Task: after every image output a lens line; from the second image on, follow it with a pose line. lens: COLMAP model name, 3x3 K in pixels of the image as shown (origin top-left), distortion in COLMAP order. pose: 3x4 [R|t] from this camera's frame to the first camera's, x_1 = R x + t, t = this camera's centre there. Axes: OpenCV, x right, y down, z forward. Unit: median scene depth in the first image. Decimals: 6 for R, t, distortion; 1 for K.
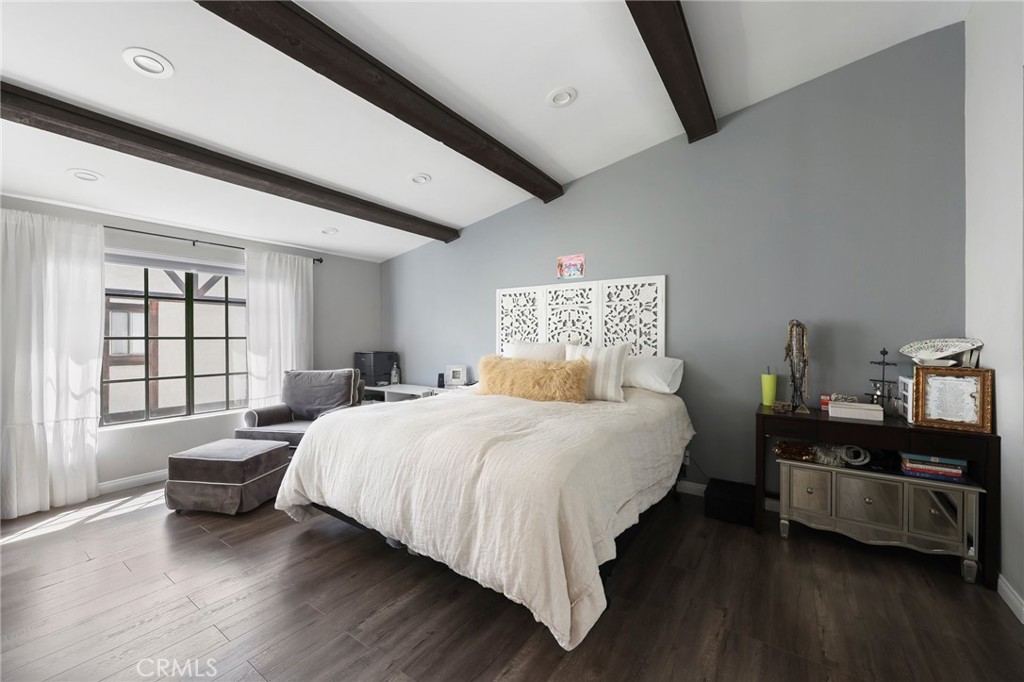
lens RADIAL K [[401.5, 0, 511.9], [0, 401.5, 344.5], [0, 0, 1]] dist [-0.004290, -0.000104]
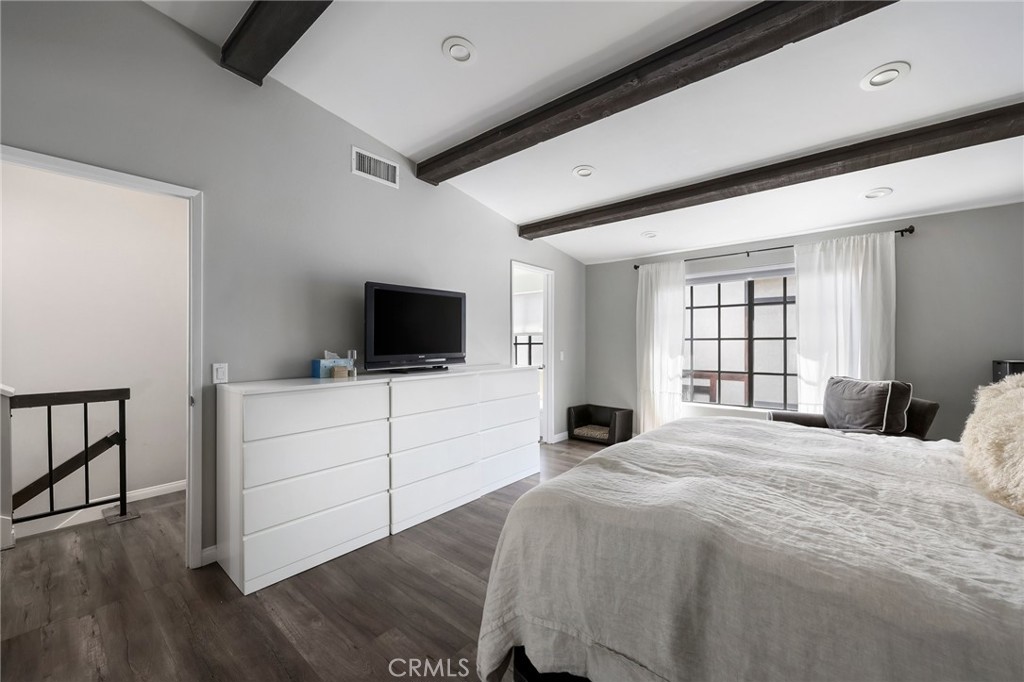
lens RADIAL K [[401.5, 0, 513.0], [0, 401.5, 338.8], [0, 0, 1]] dist [-0.004290, -0.000104]
pose [[-0.082658, -0.004306, -0.996569, 0.354409], [-0.006101, 0.999974, -0.003815, -0.007092], [0.996559, 0.005765, -0.082682, 0.409597]]
